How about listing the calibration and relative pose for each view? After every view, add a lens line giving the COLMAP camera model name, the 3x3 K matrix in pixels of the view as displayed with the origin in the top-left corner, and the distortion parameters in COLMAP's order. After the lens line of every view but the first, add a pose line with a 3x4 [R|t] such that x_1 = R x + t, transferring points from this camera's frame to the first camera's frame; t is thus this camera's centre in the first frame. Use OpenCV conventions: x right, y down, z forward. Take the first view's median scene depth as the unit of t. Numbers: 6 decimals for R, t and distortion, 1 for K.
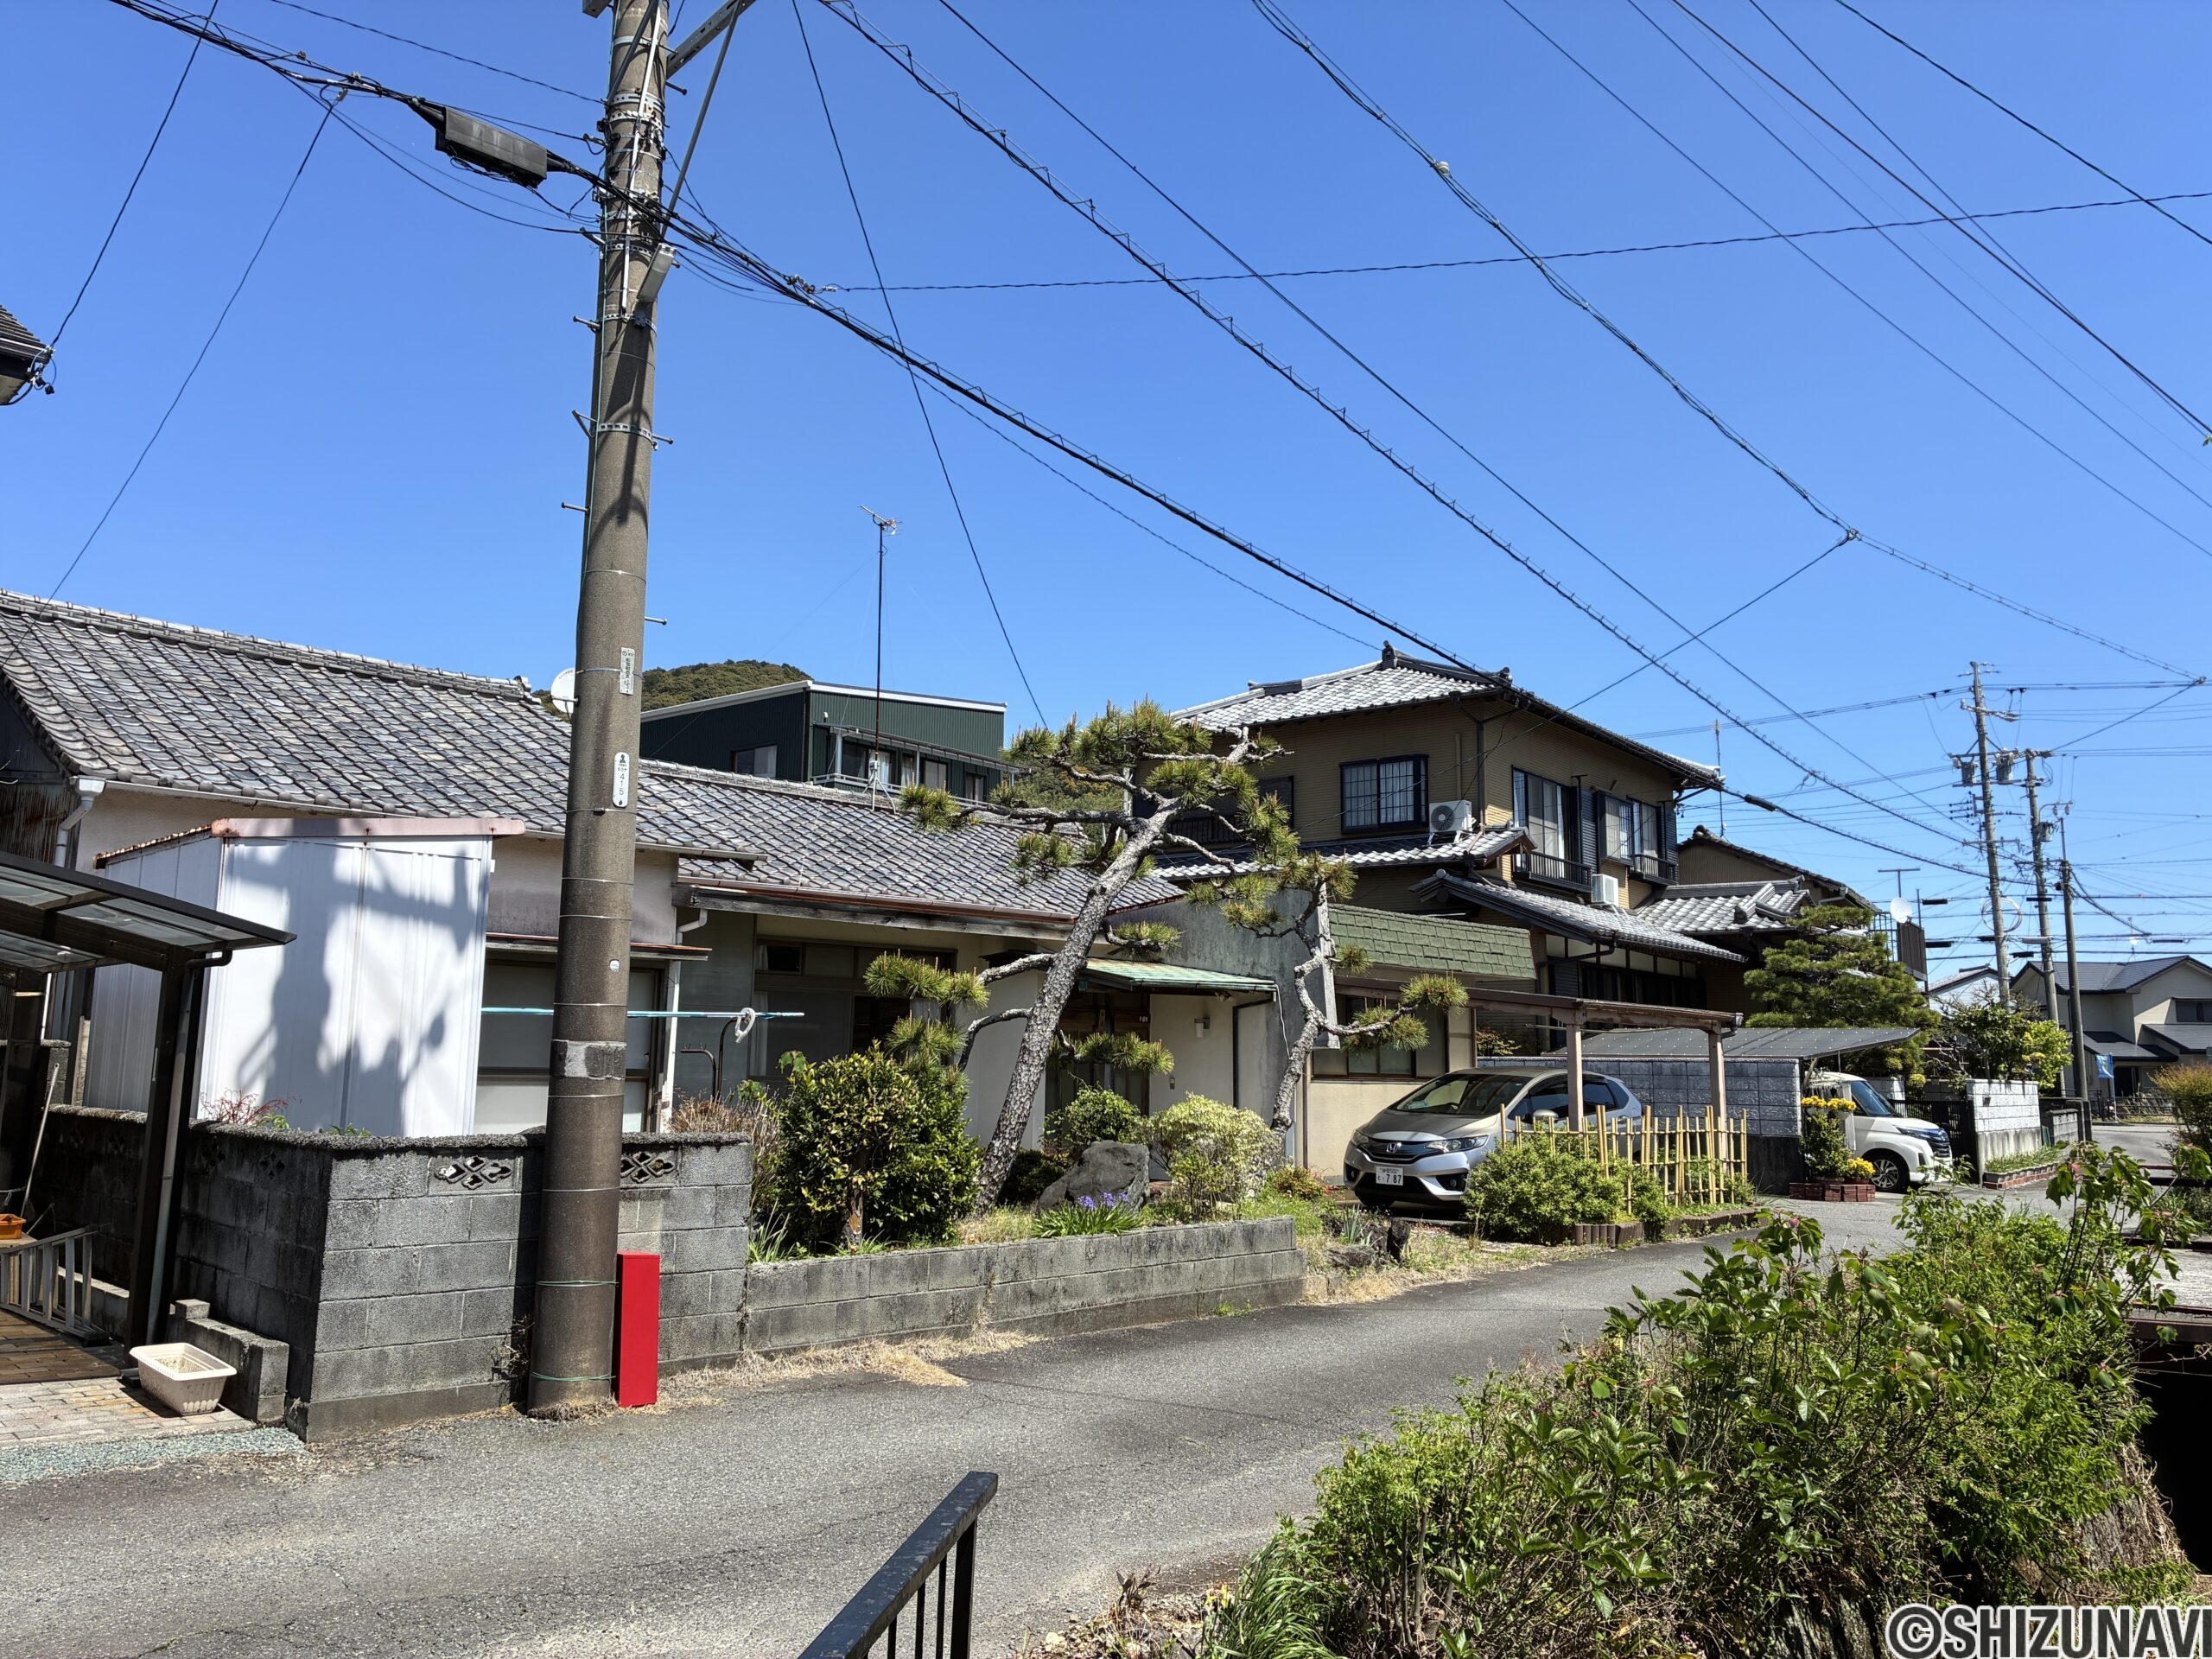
lens RADIAL K [[1674.7, 0, 1087.9], [0, 1674.7, 831.3], [0, 0, 1]] dist [0.041934, -0.044146]
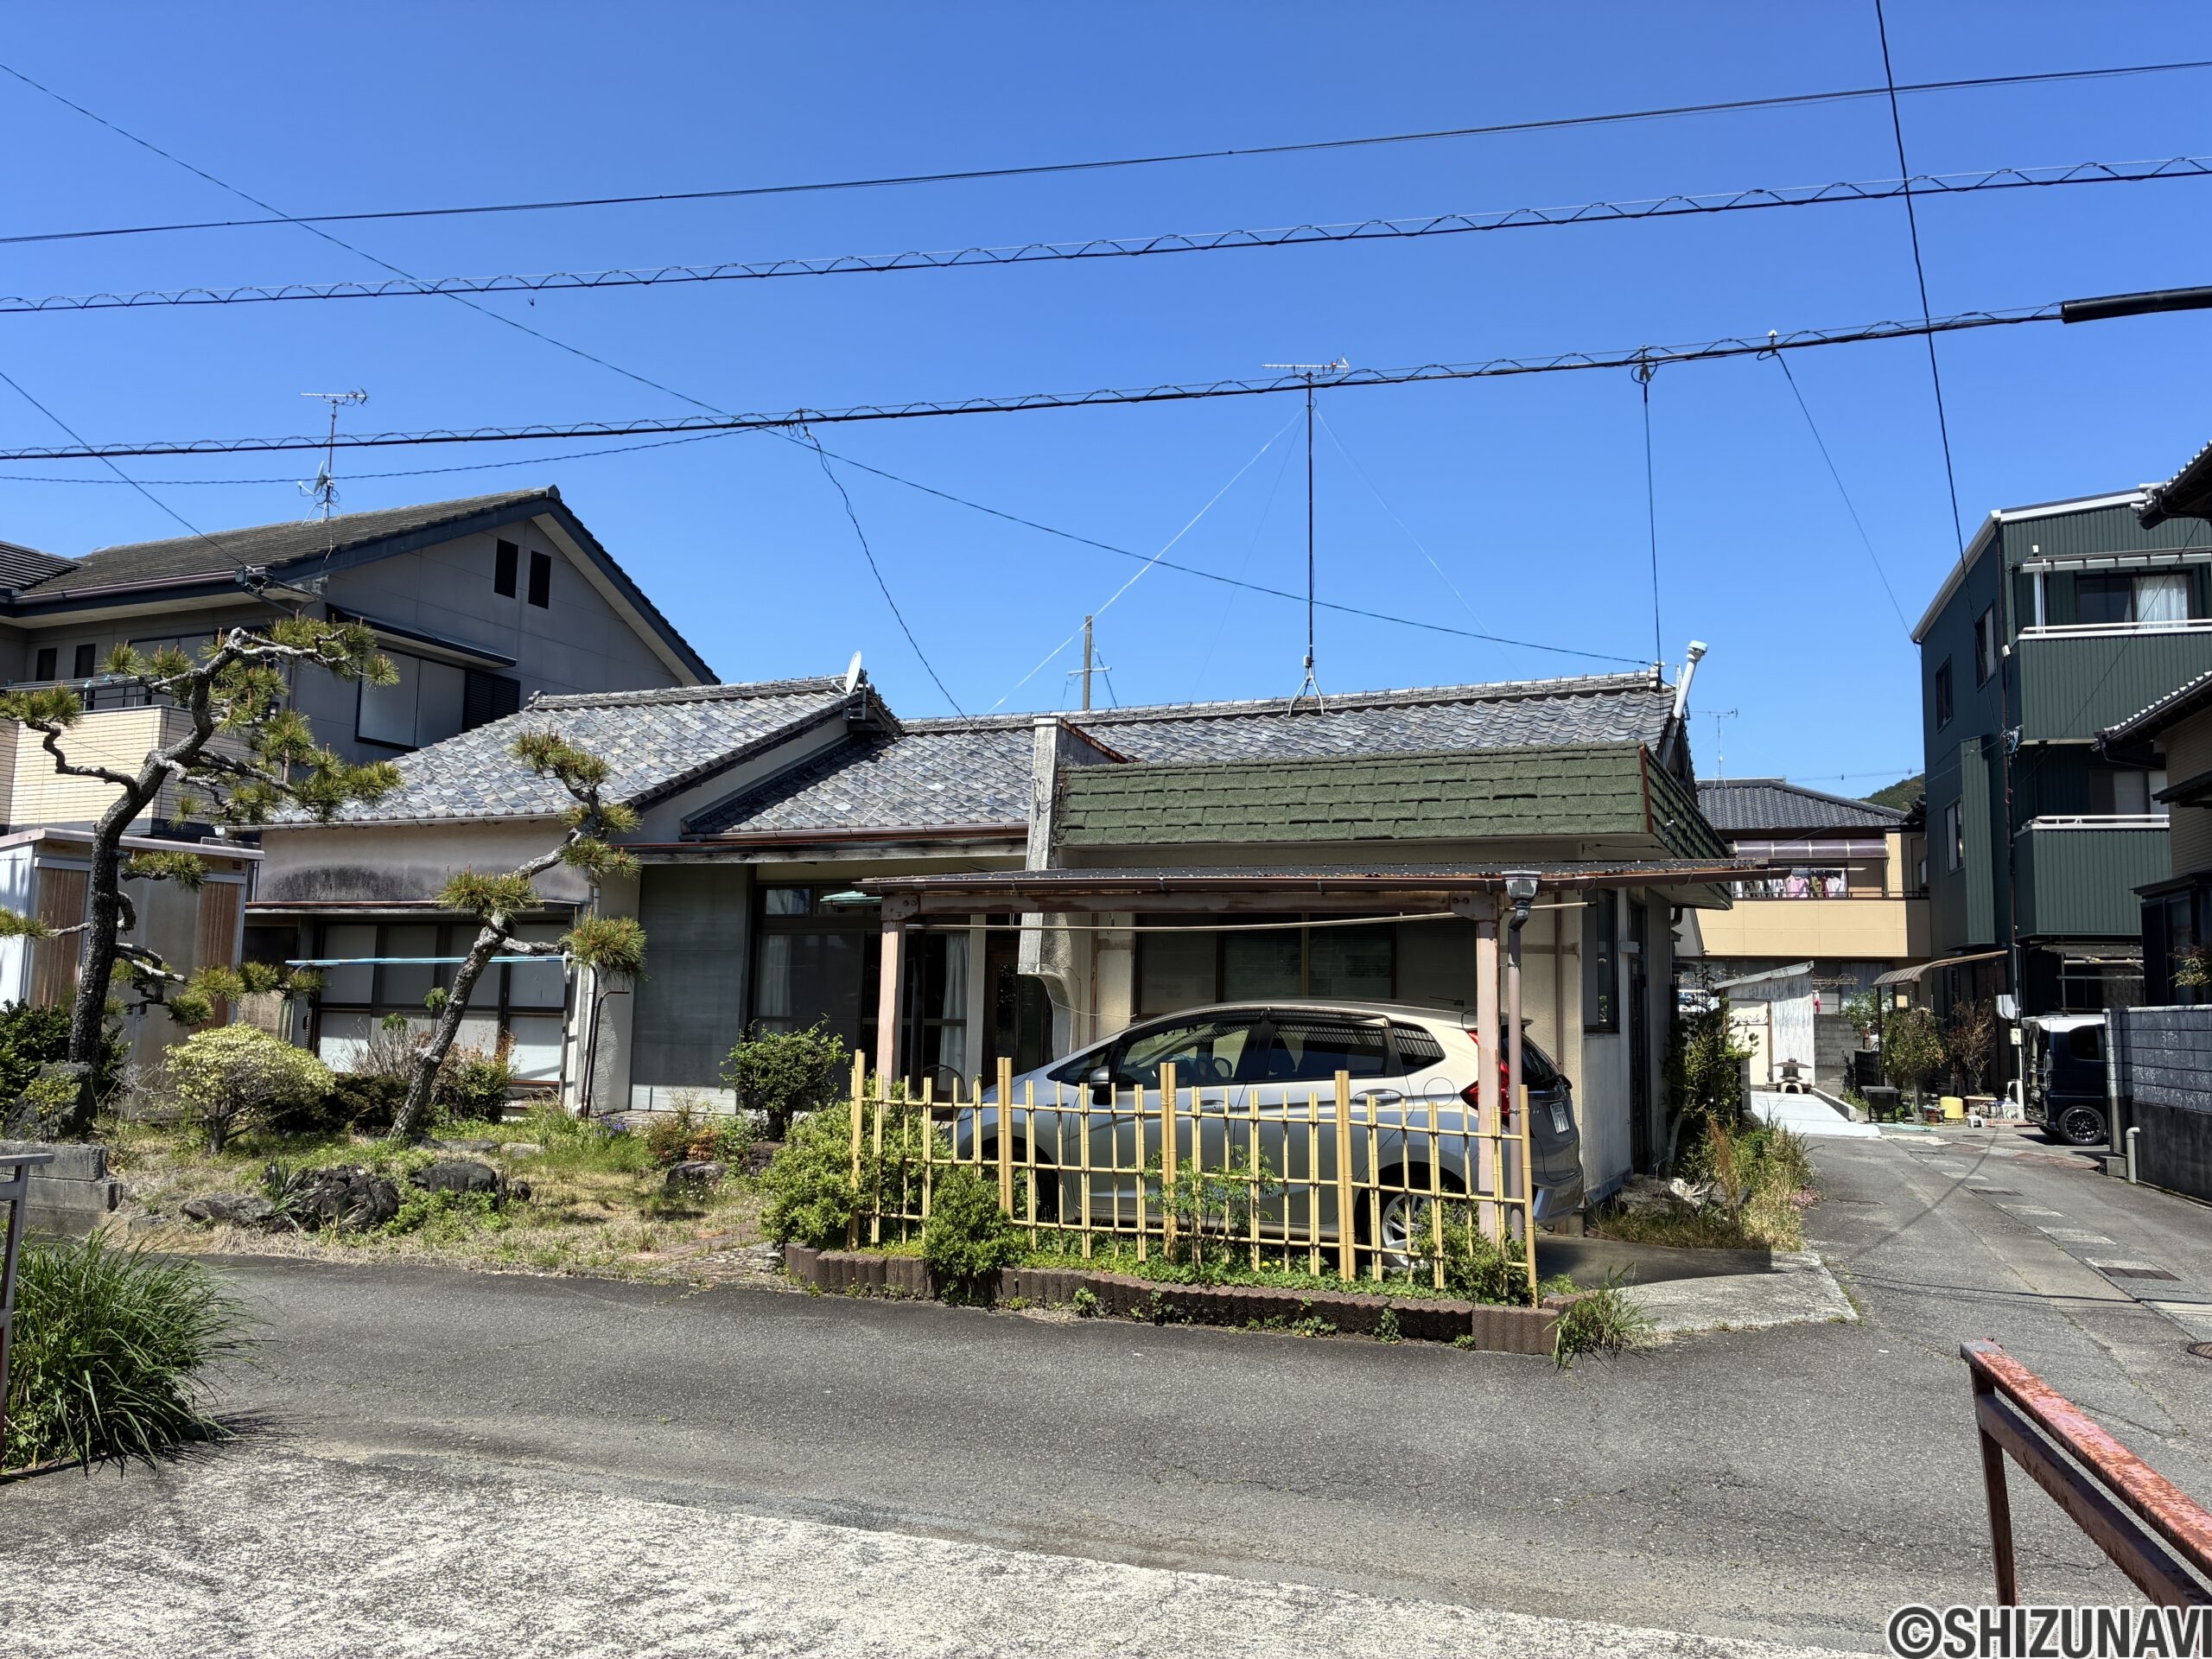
lens RADIAL K [[1669.6, 0, 1105.2], [0, 1669.6, 821.2], [0, 0, 1]] dist [0.047131, -0.059745]
pose [[0.437757, -0.110507, -0.892276, 1.390117], [0.121281, 0.990605, -0.063184, 0.195572], [0.890876, -0.080557, 0.447047, 1.223716]]
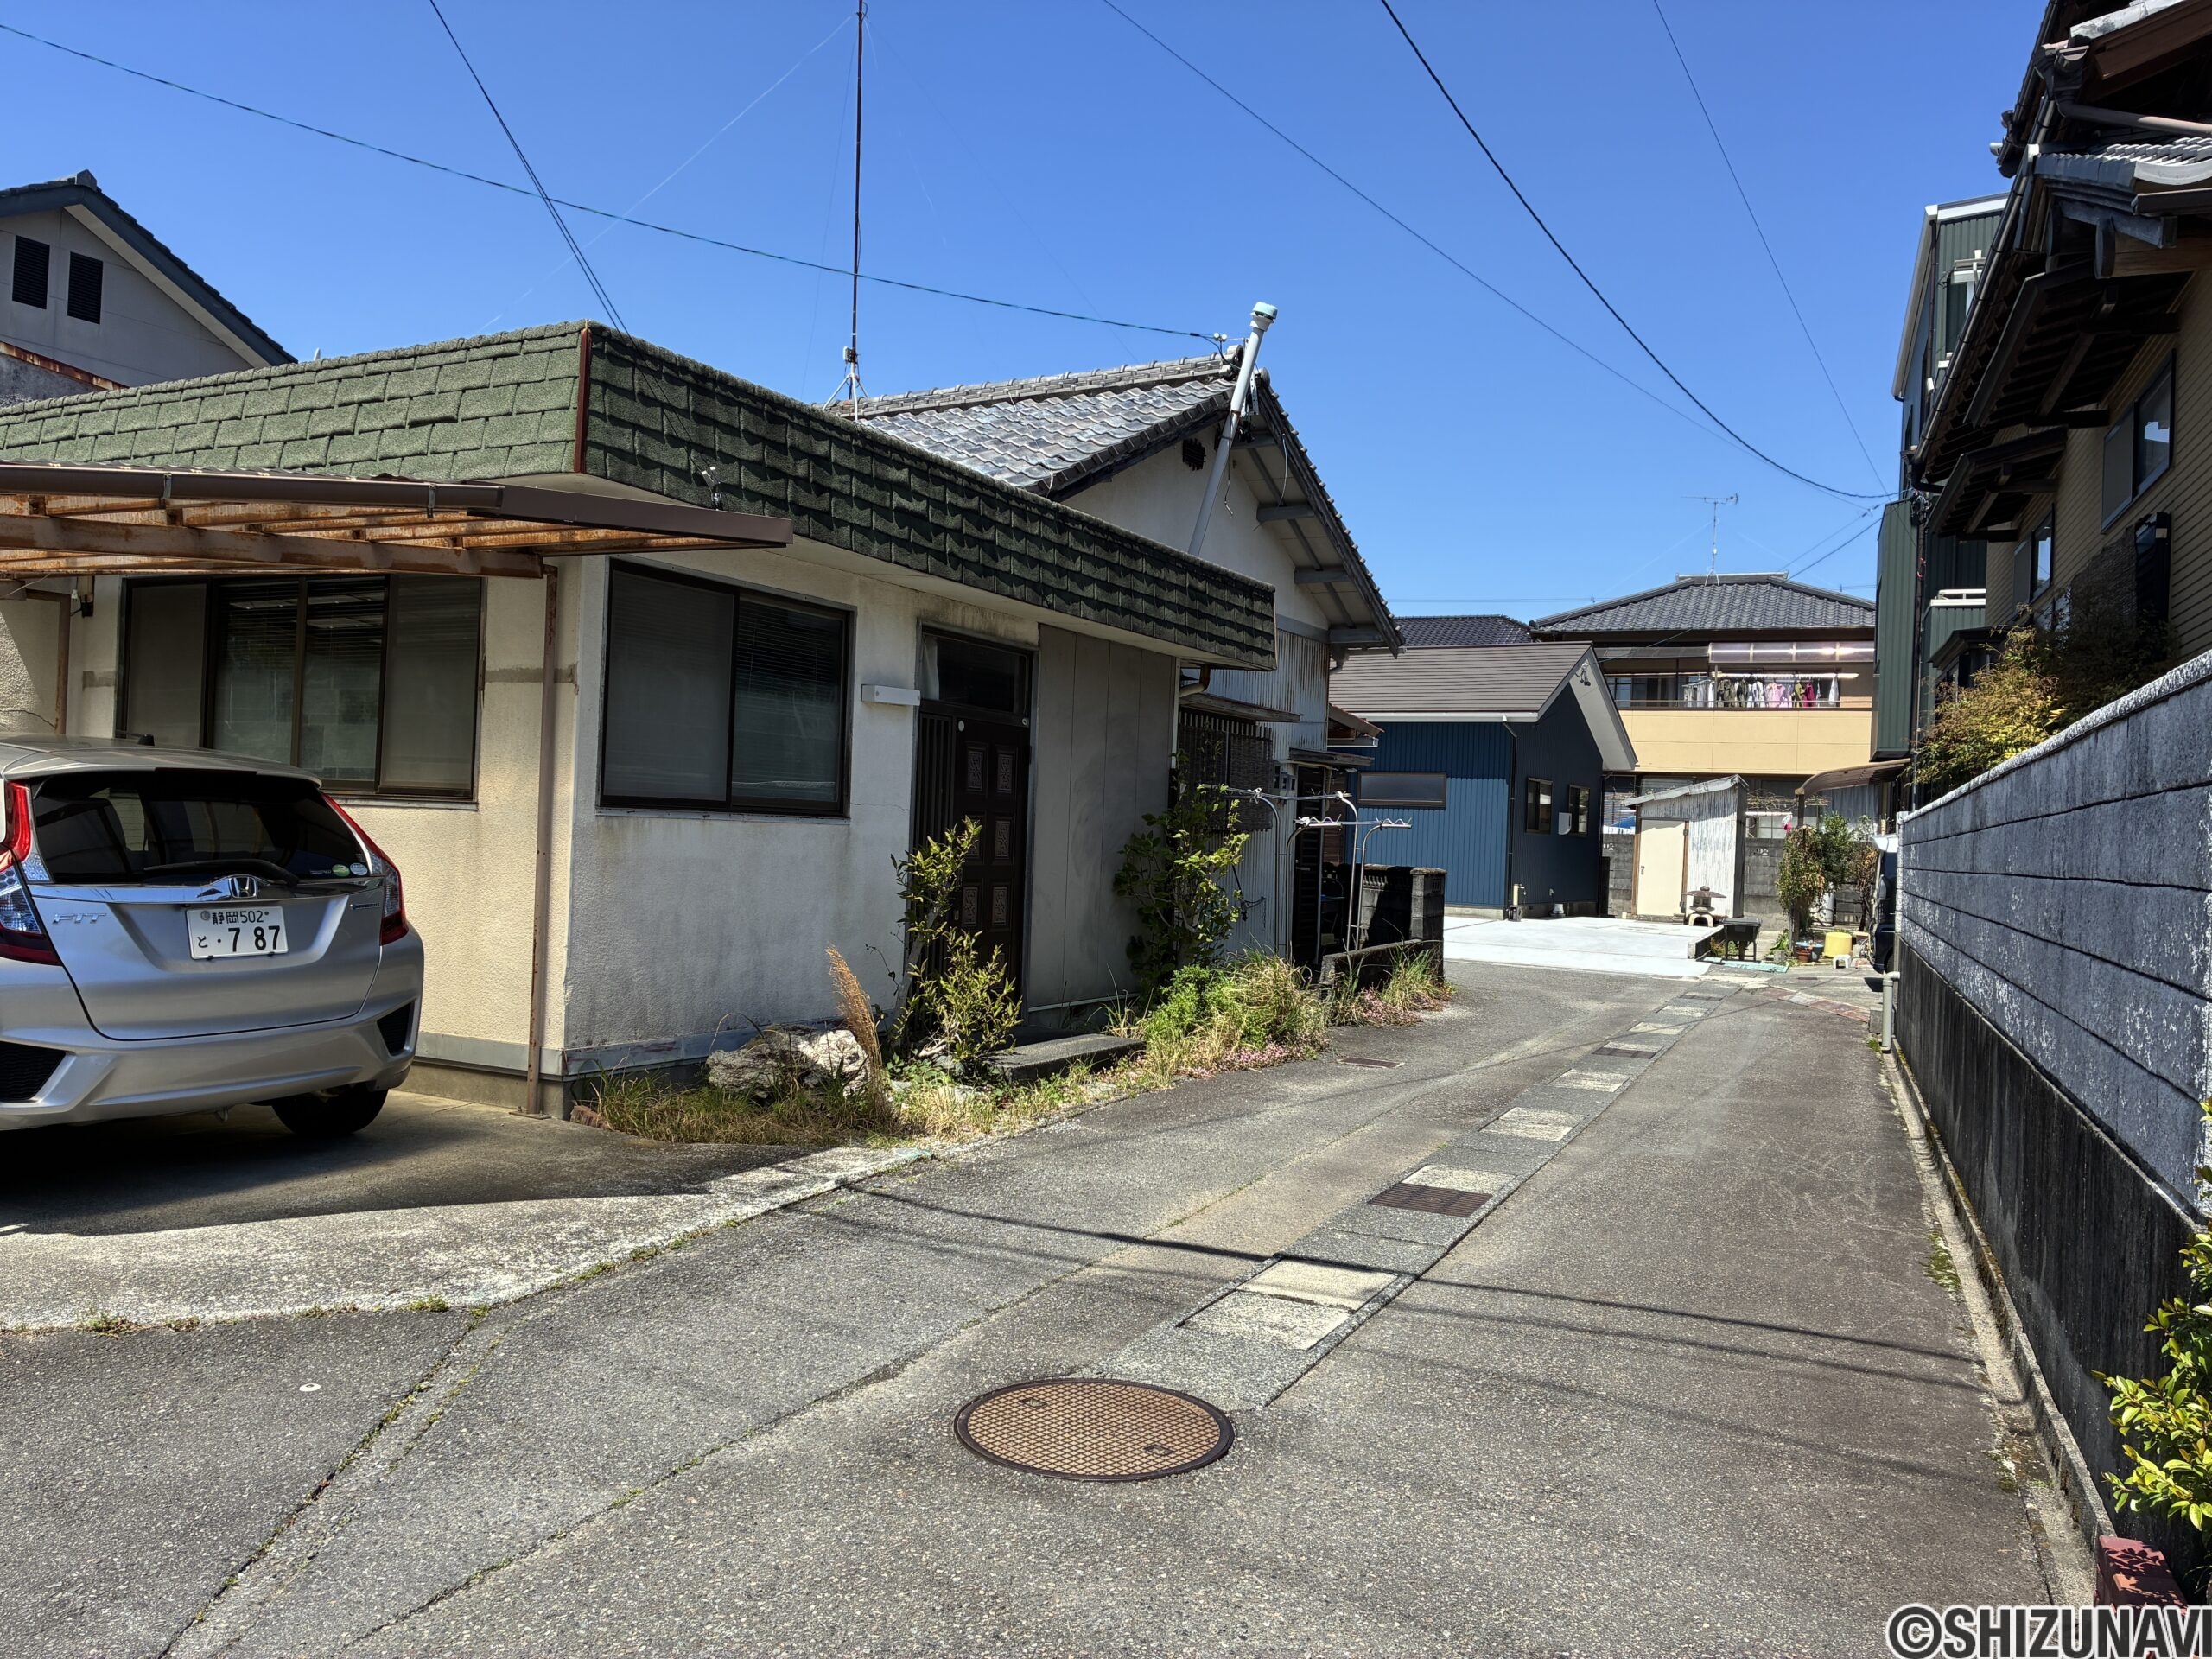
lens RADIAL K [[1669.6, 0, 1105.2], [0, 1669.6, 821.2], [0, 0, 1]] dist [0.047131, -0.059745]
pose [[0.365409, -0.010108, -0.930792, 1.245109], [0.107162, 0.993750, 0.031277, 0.323968], [0.924658, -0.111174, 0.364208, 2.021994]]
